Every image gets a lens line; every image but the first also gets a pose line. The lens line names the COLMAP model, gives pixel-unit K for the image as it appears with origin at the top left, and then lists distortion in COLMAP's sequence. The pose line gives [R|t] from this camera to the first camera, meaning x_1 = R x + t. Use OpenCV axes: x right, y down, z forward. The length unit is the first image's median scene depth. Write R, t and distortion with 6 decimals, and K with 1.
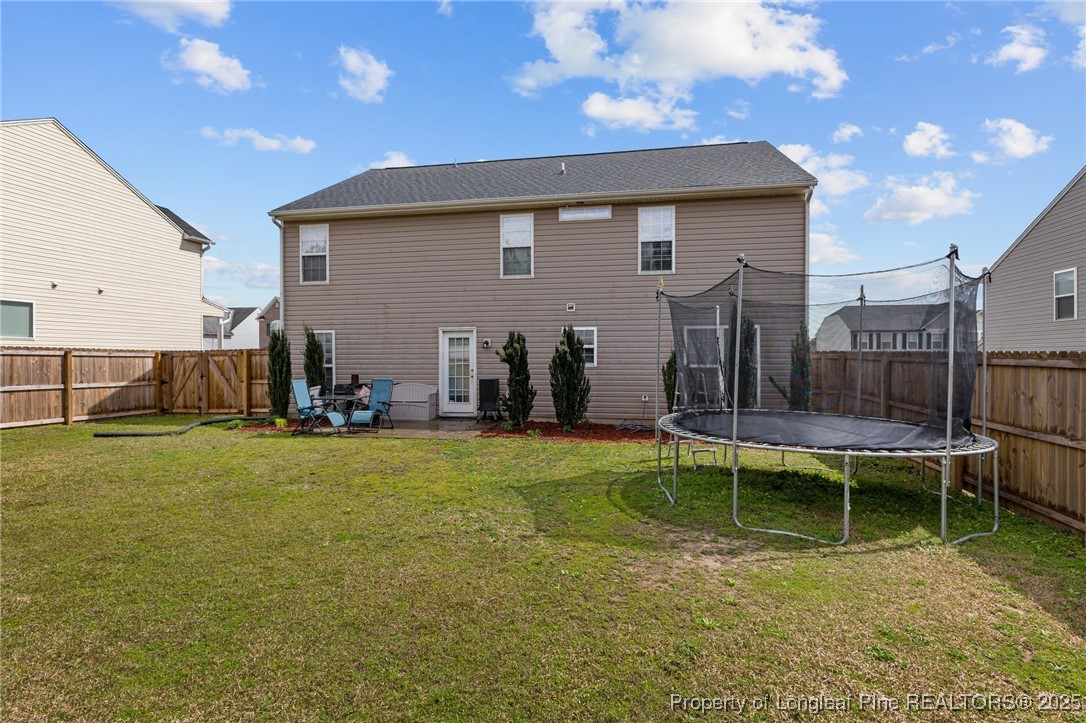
lens RADIAL K [[538.2, 0, 543.0], [0, 538.2, 361.5], [0, 0, 1]] dist [0.000396, 0.000425]
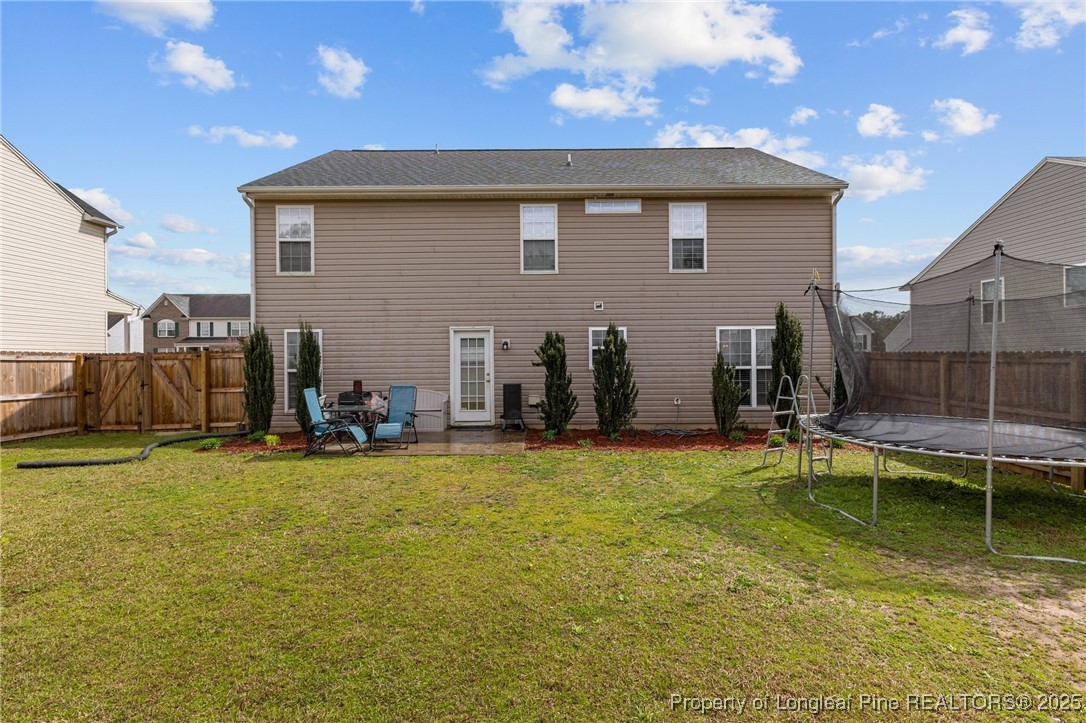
lens RADIAL K [[521.0, 0, 543.0], [0, 521.0, 361.5], [0, 0, 1]] dist [0.004145, -0.000417]
pose [[0.982746, -0.005478, 0.184881, -0.201620], [0.005996, 0.999980, -0.002243, -0.002478], [-0.184865, 0.003313, 0.982758, 0.120719]]
